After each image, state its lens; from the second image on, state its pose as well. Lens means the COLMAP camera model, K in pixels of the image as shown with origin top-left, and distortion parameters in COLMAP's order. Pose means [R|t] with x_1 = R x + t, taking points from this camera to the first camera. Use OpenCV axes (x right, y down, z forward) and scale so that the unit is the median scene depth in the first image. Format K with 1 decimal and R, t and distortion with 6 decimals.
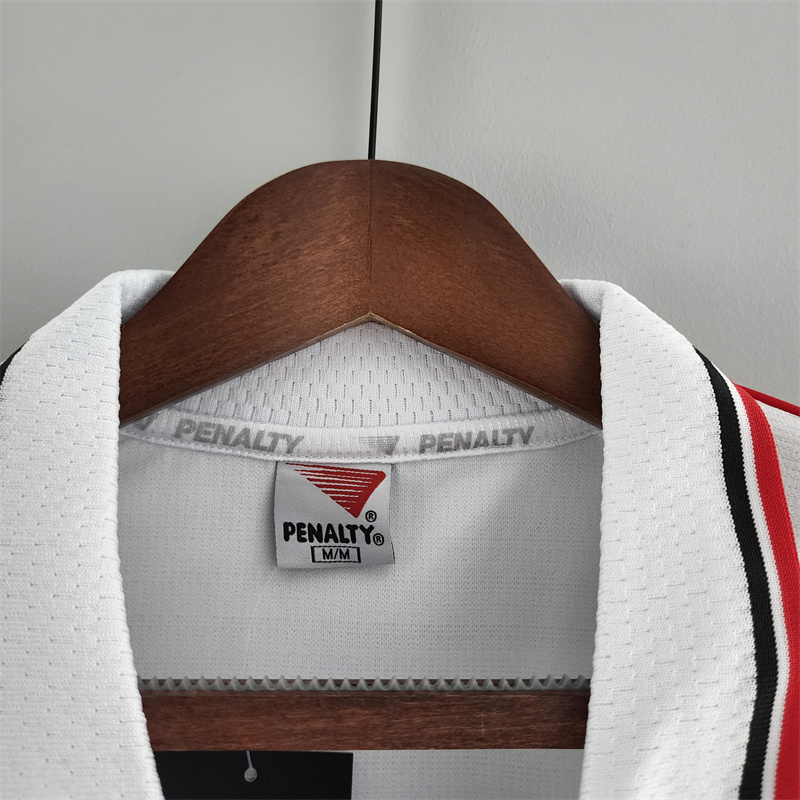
lens RADIAL K [[734.2, 0, 413.1], [0, 734.2, 384.4], [0, 0, 1]] dist [0.089149, -0.198719]
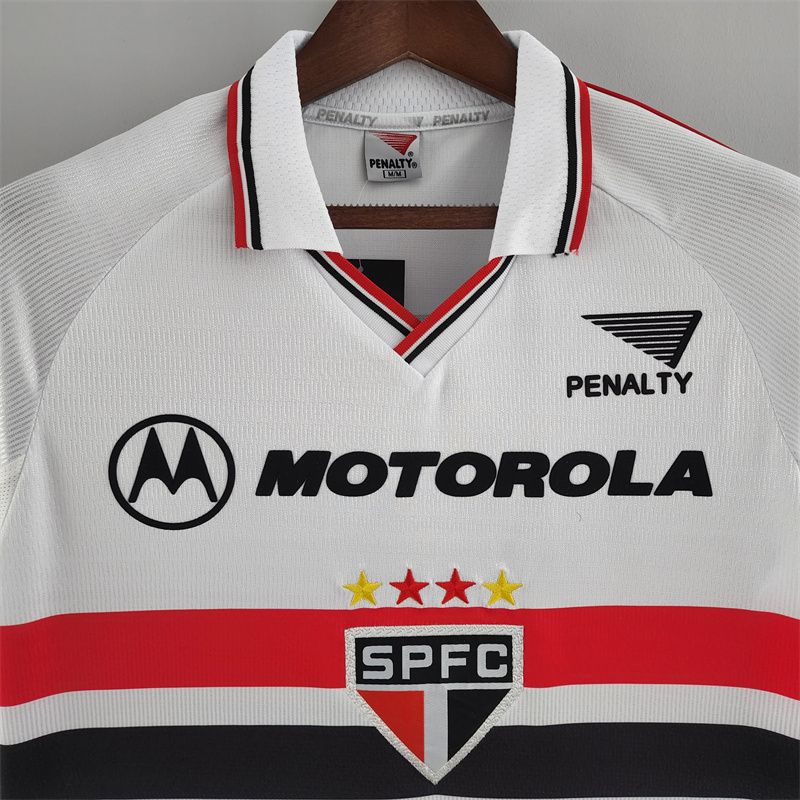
lens RADIAL K [[734.2, 0, 413.1], [0, 734.2, 384.4], [0, 0, 1]] dist [0.089149, -0.198719]
pose [[0.999180, -0.010075, -0.039220, 0.026510], [0.018543, 0.974871, 0.221995, 0.344923], [0.035998, -0.222541, 0.974259, -1.204625]]
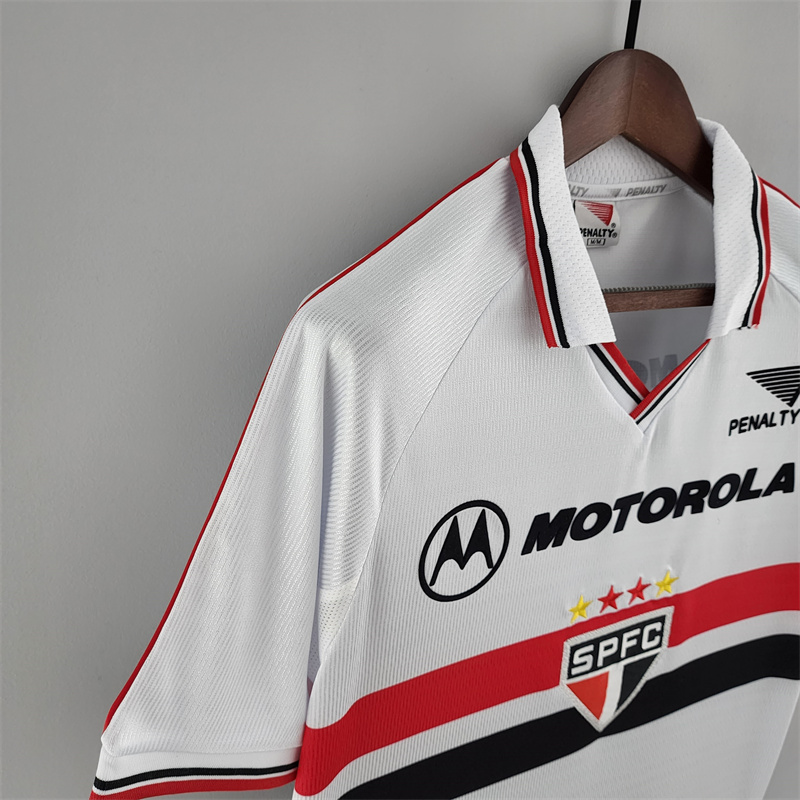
lens RADIAL K [[728.0, 0, 400.0], [0, 728.0, 400.0], [0, 0, 1]] dist [0.094591, -0.197797]
pose [[0.910721, -0.102935, 0.399989, -1.602718], [-0.076594, 0.909555, 0.408464, -0.207356], [-0.405857, -0.402634, 0.820467, -0.819393]]
